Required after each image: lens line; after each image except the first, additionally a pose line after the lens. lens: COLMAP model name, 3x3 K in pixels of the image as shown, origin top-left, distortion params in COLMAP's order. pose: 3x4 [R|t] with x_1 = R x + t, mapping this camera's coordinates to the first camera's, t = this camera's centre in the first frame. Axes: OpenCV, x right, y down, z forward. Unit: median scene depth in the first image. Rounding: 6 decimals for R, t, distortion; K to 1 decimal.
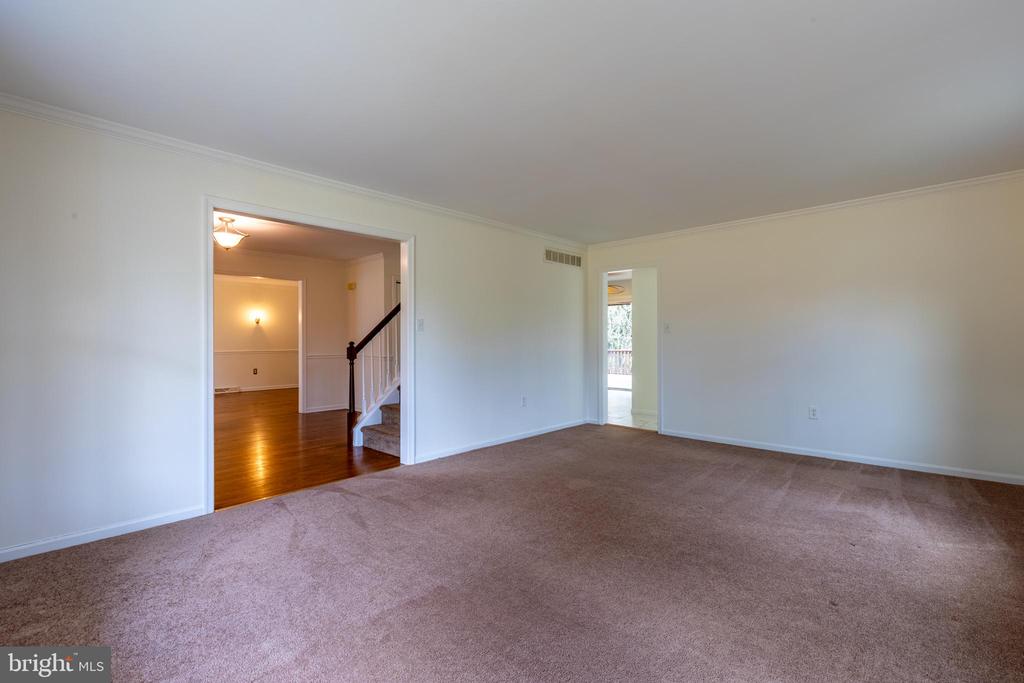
lens RADIAL K [[458.4, 0, 511.0], [0, 458.4, 336.3], [0, 0, 1]] dist [0.001151, 0.001166]
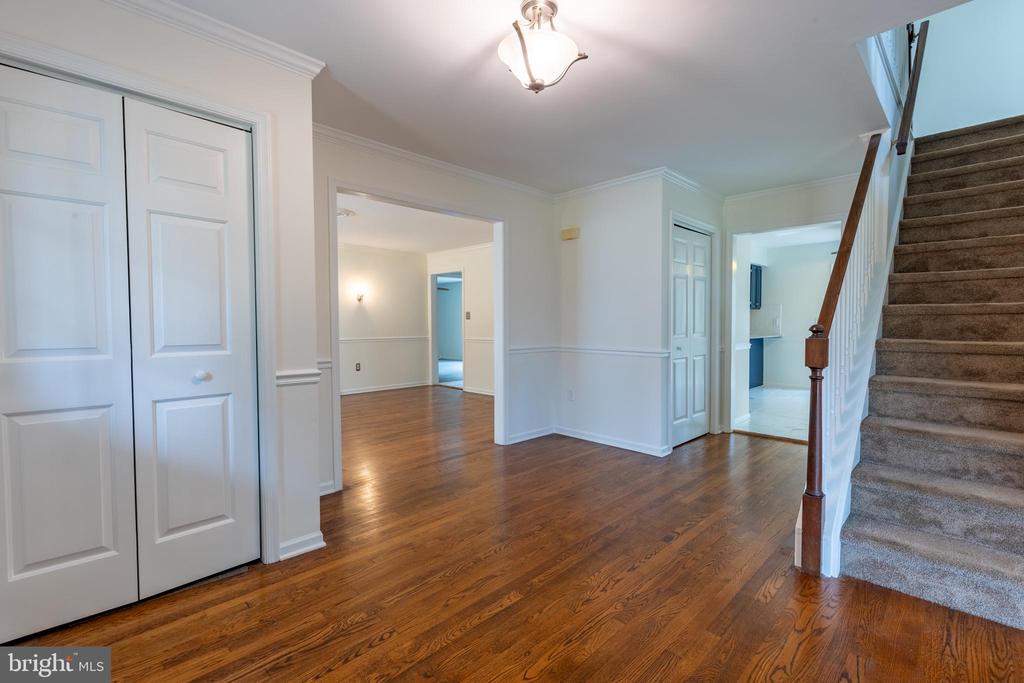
lens RADIAL K [[458.4, 0, 514.7], [0, 458.4, 339.1], [0, 0, 1]] dist [0.001151, 0.001166]
pose [[0.999458, -0.000496, -0.032914, -0.402920], [0.001861, 0.999139, 0.041444, 0.004393], [0.032865, -0.041482, 0.998599, 0.385312]]
